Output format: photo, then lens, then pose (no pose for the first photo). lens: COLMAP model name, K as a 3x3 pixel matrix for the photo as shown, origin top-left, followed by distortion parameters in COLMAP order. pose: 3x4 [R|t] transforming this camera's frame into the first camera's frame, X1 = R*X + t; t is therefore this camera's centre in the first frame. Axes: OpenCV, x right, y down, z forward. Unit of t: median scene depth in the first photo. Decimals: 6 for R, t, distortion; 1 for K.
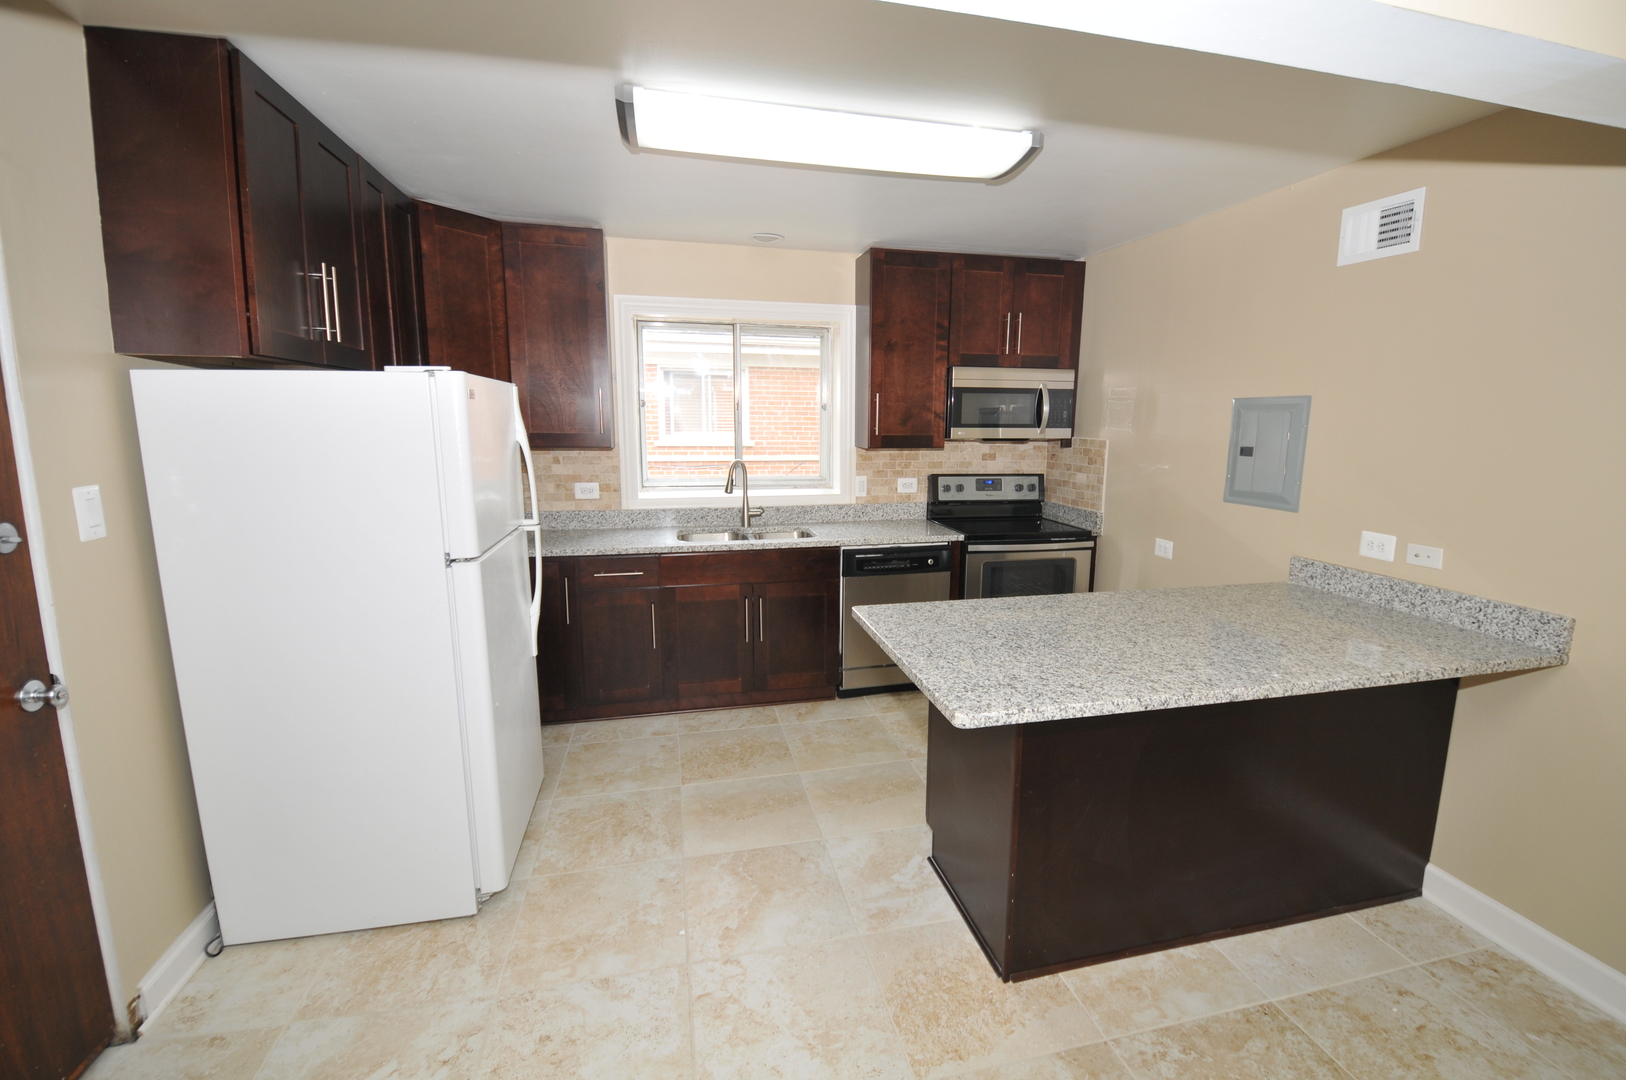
lens RADIAL K [[715.9, 0, 841.3], [0, 715.9, 538.6], [0, 0, 1]] dist [0.008515, -0.018771]
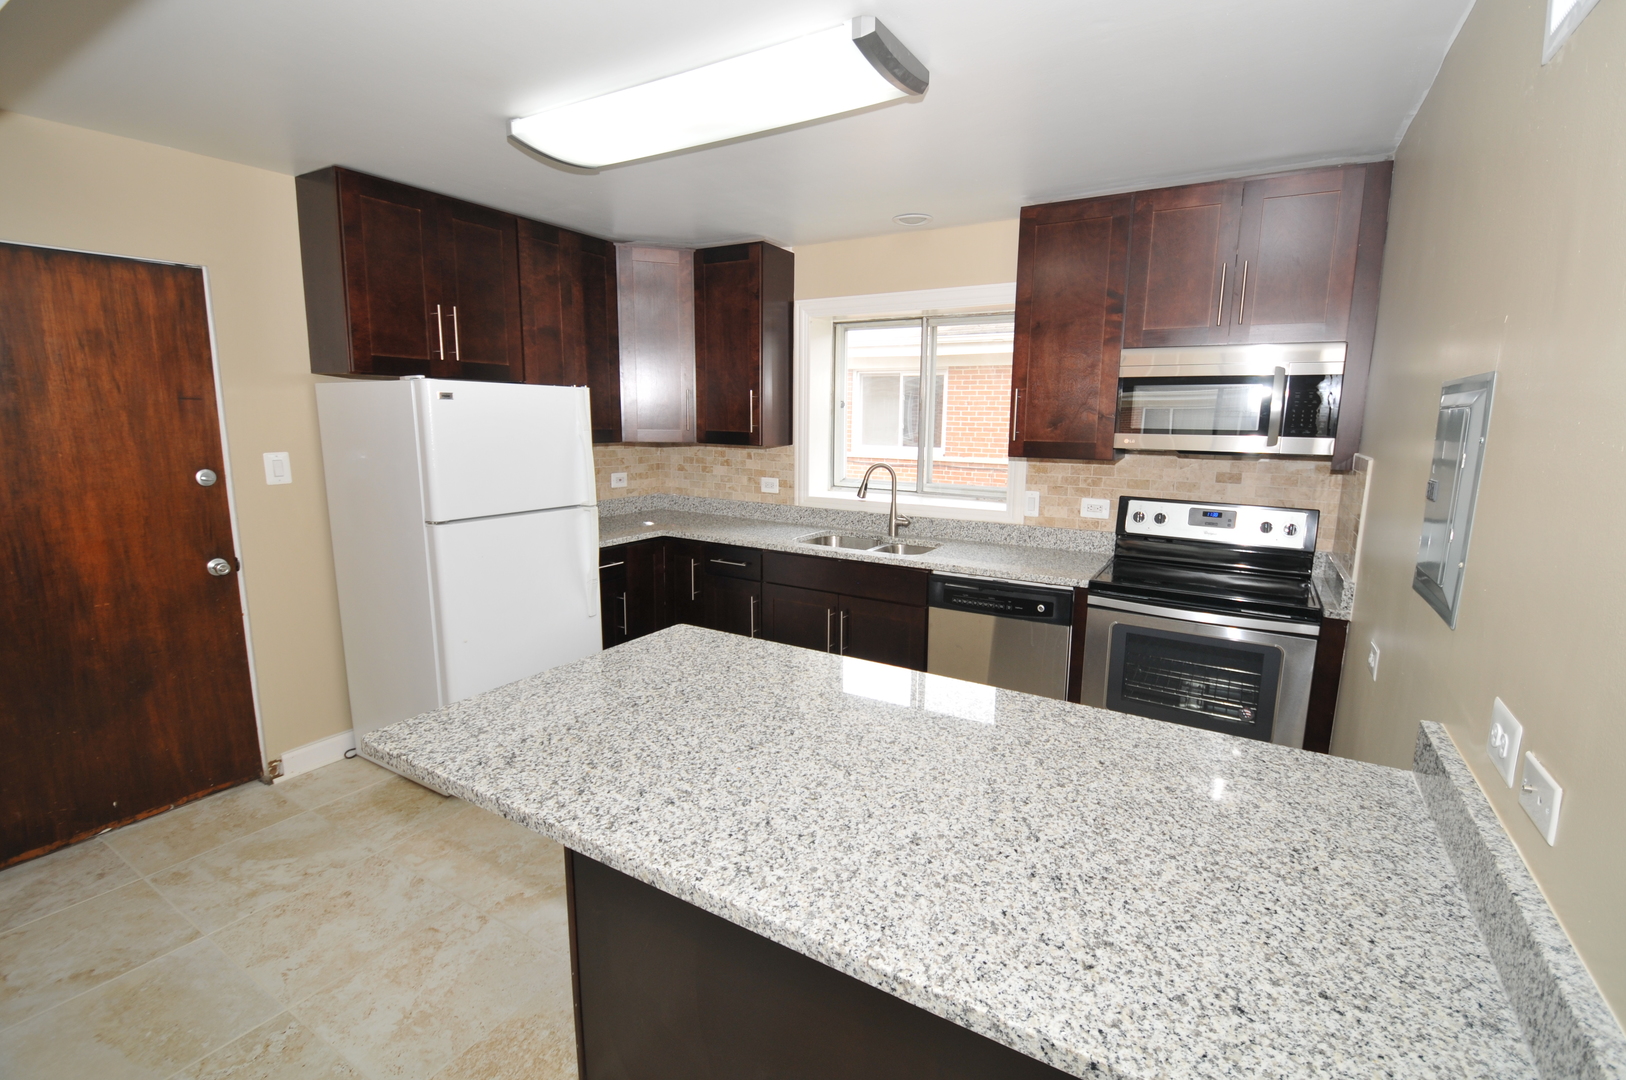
lens RADIAL K [[715.9, 0, 841.3], [0, 715.9, 538.6], [0, 0, 1]] dist [0.008515, -0.018771]
pose [[0.720925, 0.119086, -0.682705, 0.463998], [-0.122703, 0.991495, 0.043376, -0.046170], [0.682064, 0.052499, 0.729406, 0.284101]]
